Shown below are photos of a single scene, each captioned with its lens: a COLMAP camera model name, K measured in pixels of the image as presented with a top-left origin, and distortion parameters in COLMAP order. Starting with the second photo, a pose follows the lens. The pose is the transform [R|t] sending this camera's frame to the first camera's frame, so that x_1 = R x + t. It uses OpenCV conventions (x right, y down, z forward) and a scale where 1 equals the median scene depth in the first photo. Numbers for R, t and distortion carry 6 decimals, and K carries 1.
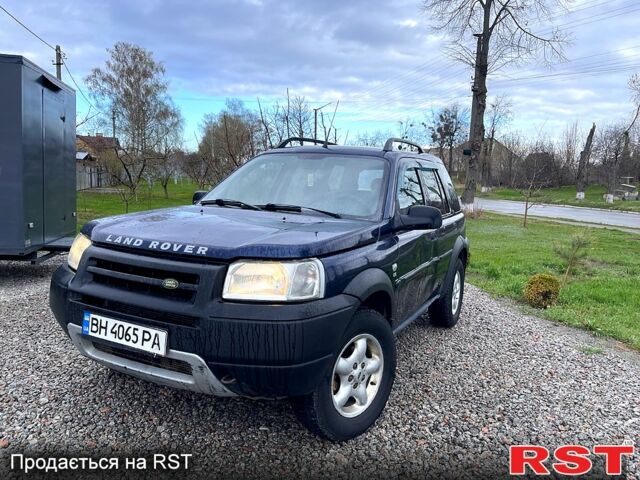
lens RADIAL K [[476.2, 0, 316.2], [0, 476.2, 240.7], [0, 0, 1]] dist [0.061815, -0.088092]
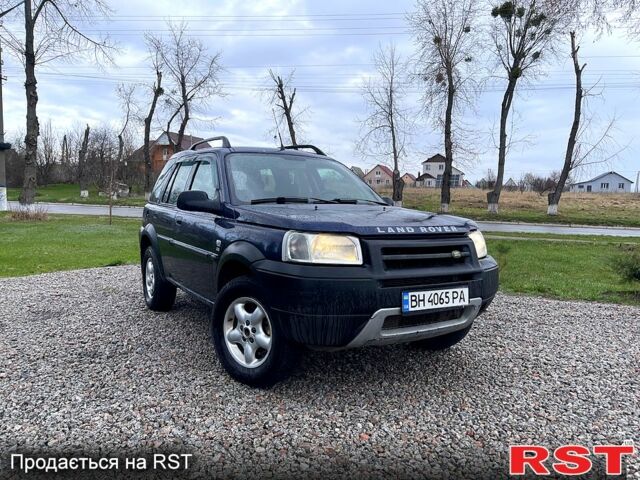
lens RADIAL K [[476.5, 0, 323.5], [0, 476.5, 241.0], [0, 0, 1]] dist [0.059474, -0.082746]
pose [[0.531491, -0.107019, 0.840276, -1.272133], [0.104202, 0.992713, 0.060524, -0.054083], [-0.840630, 0.055391, 0.538769, 0.445147]]
